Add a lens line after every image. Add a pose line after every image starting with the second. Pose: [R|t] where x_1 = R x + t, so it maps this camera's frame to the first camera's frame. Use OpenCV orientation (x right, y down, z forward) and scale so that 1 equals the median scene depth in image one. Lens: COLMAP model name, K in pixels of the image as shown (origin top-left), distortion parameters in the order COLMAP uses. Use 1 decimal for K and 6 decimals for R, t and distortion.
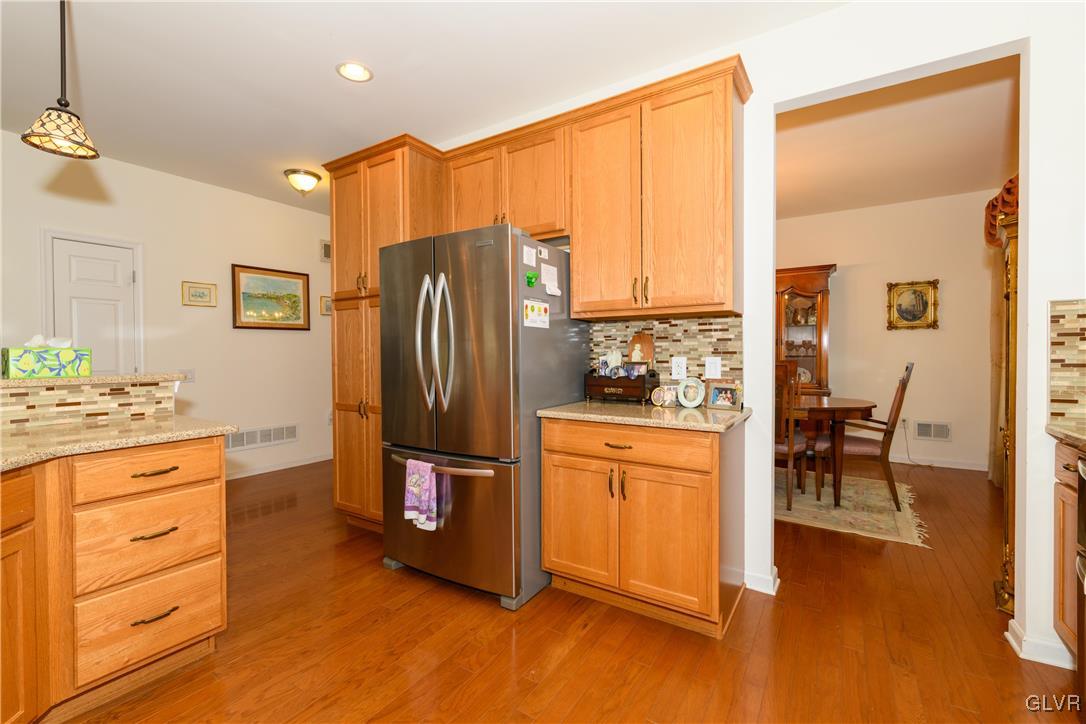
lens RADIAL K [[462.7, 0, 545.0], [0, 462.7, 355.9], [0, 0, 1]] dist [-0.003404, -0.000219]
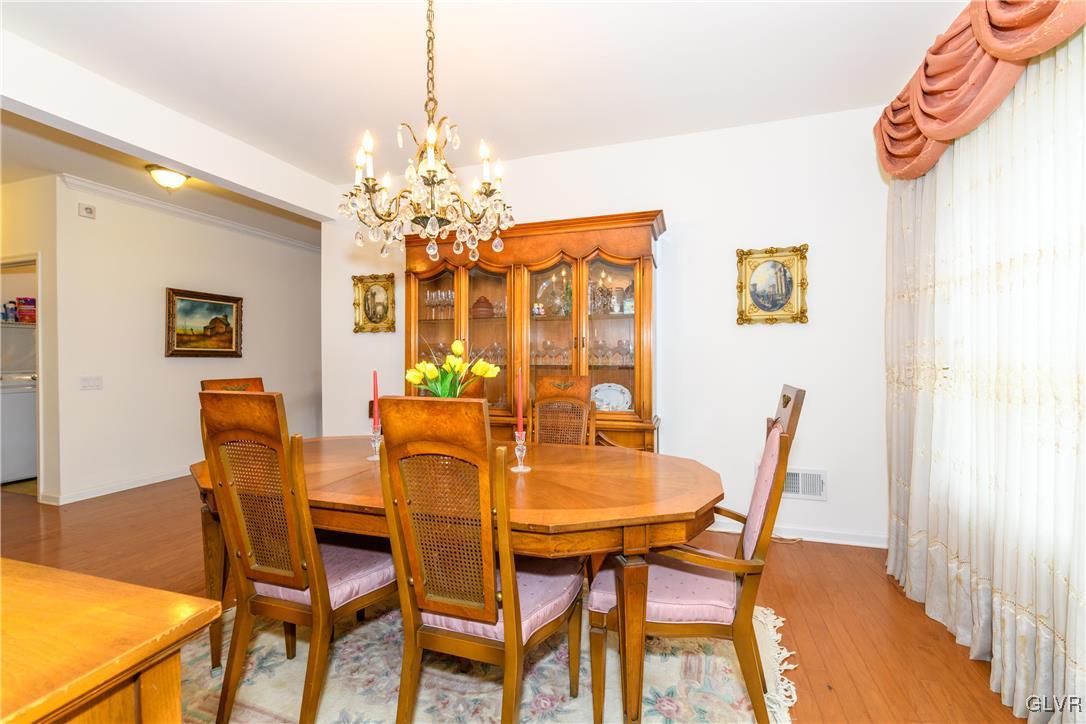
lens RADIAL K [[462.7, 0, 545.0], [0, 462.7, 355.9], [0, 0, 1]] dist [-0.003404, -0.000219]
pose [[0.967504, 0.003248, 0.252837, 0.342161], [0.000879, 0.999868, -0.016205, -0.003591], [-0.252856, 0.015901, 0.967373, 0.476363]]
